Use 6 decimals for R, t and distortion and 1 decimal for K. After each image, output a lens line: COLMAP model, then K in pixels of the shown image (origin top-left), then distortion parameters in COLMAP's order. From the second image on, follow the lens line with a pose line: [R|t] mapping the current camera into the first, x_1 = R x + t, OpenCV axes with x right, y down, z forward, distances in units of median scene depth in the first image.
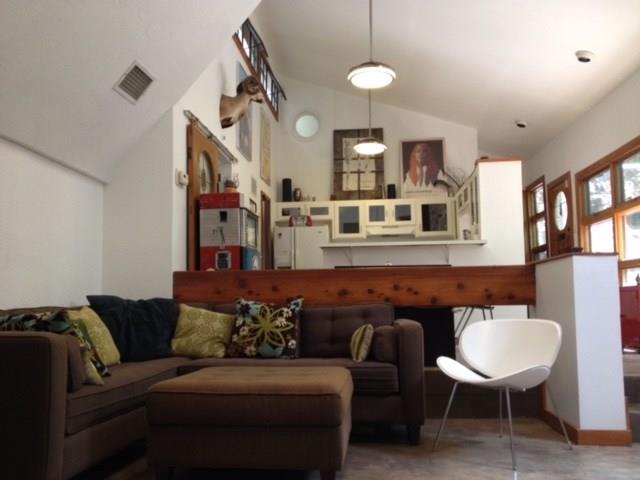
lens RADIAL K [[601.2, 0, 307.9], [0, 601.2, 240.4], [0, 0, 1]] dist [0.153558, -0.299012]
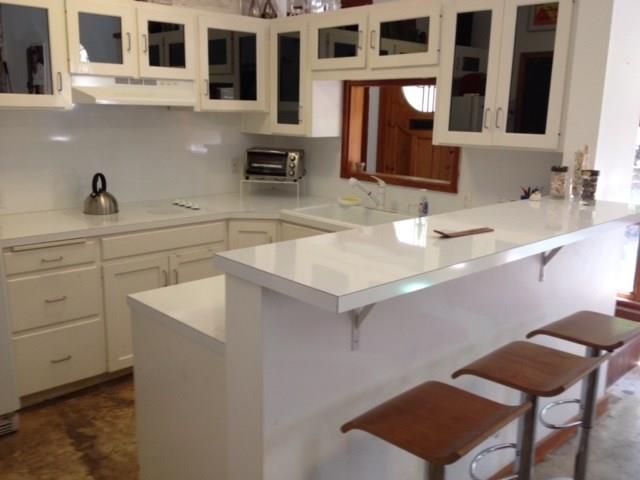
lens RADIAL K [[601.2, 0, 307.9], [0, 601.2, 240.4], [0, 0, 1]] dist [0.153558, -0.299012]
pose [[0.660499, -0.137929, 0.738049, -0.080581], [-0.105160, 0.956299, 0.272827, -0.041651], [-0.743426, -0.257815, 0.617130, 0.659179]]
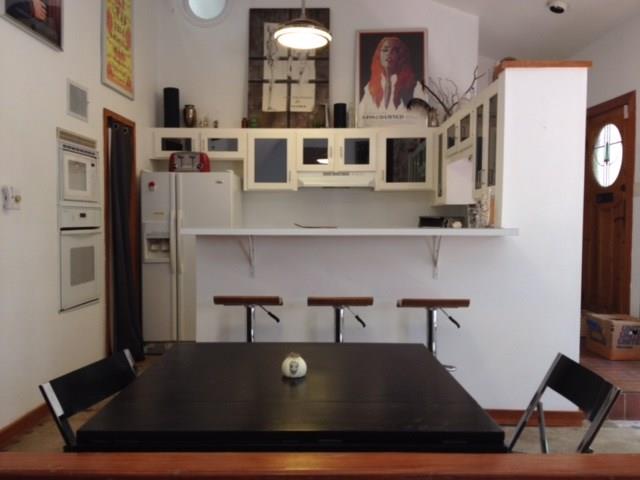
lens RADIAL K [[601.2, 0, 307.9], [0, 601.2, 240.4], [0, 0, 1]] dist [0.153558, -0.299012]
pose [[0.997496, 0.012161, 0.069672, 0.063603], [-0.022137, 0.989292, 0.144261, -0.043001], [-0.067172, -0.145442, 0.987084, 0.368076]]
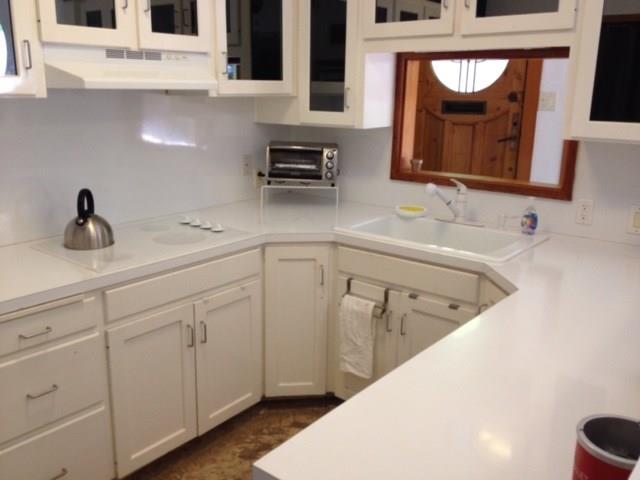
lens RADIAL K [[601.2, 0, 307.9], [0, 601.2, 240.4], [0, 0, 1]] dist [0.153558, -0.299012]
pose [[0.557765, -0.188360, 0.808343, -0.044399], [-0.104526, 0.950214, 0.293543, -0.030871], [-0.823391, -0.248220, 0.510308, 0.778547]]
